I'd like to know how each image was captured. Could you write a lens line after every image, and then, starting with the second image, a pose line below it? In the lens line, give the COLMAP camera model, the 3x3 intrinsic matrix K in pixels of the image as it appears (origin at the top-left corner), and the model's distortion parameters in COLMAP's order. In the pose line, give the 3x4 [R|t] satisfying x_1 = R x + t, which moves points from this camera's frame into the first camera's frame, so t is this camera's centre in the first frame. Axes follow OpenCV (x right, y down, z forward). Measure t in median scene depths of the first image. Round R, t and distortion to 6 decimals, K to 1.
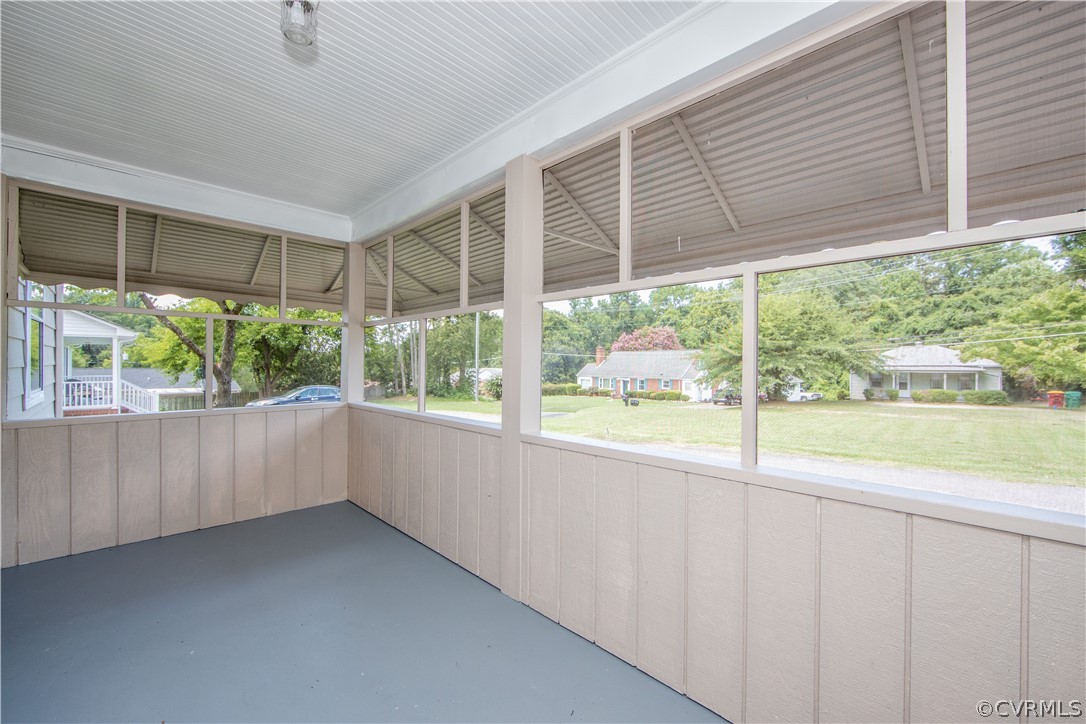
lens RADIAL K [[438.3, 0, 544.0], [0, 438.3, 363.3], [0, 0, 1]] dist [-0.011232, 0.001658]
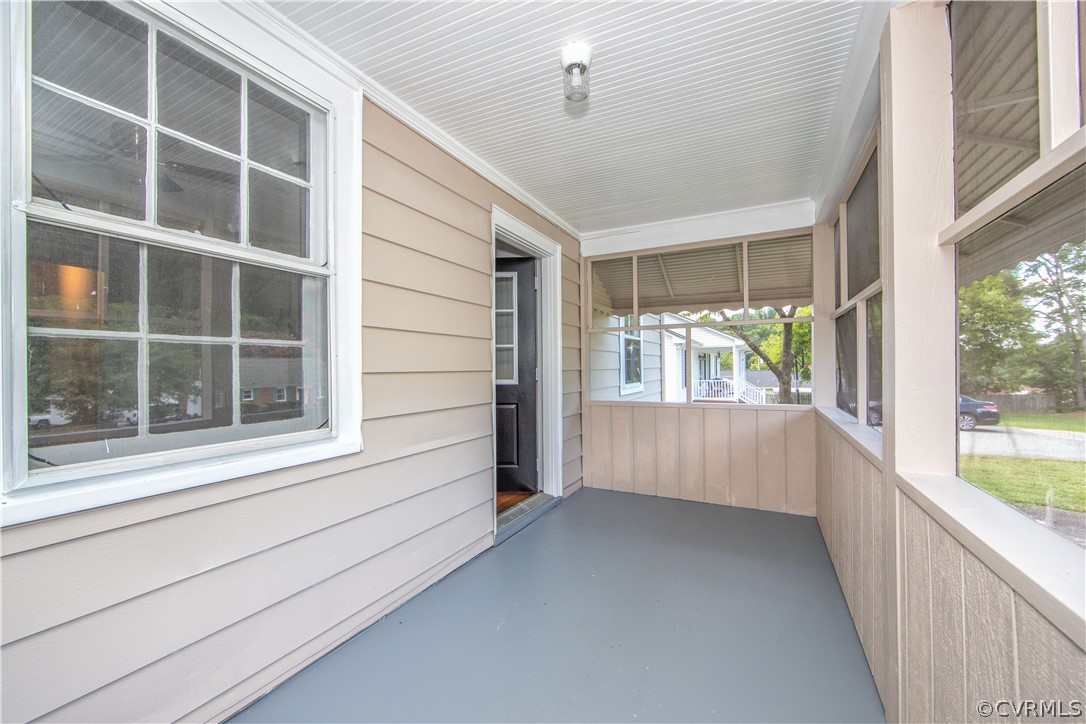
lens RADIAL K [[438.3, 0, 546.0], [0, 438.3, 364.6], [0, 0, 1]] dist [-0.011232, 0.001658]
pose [[0.300224, -0.015123, -0.953749, 0.248348], [0.014449, 0.999832, -0.011306, 0.006610], [0.953759, -0.010386, 0.300392, 0.232452]]
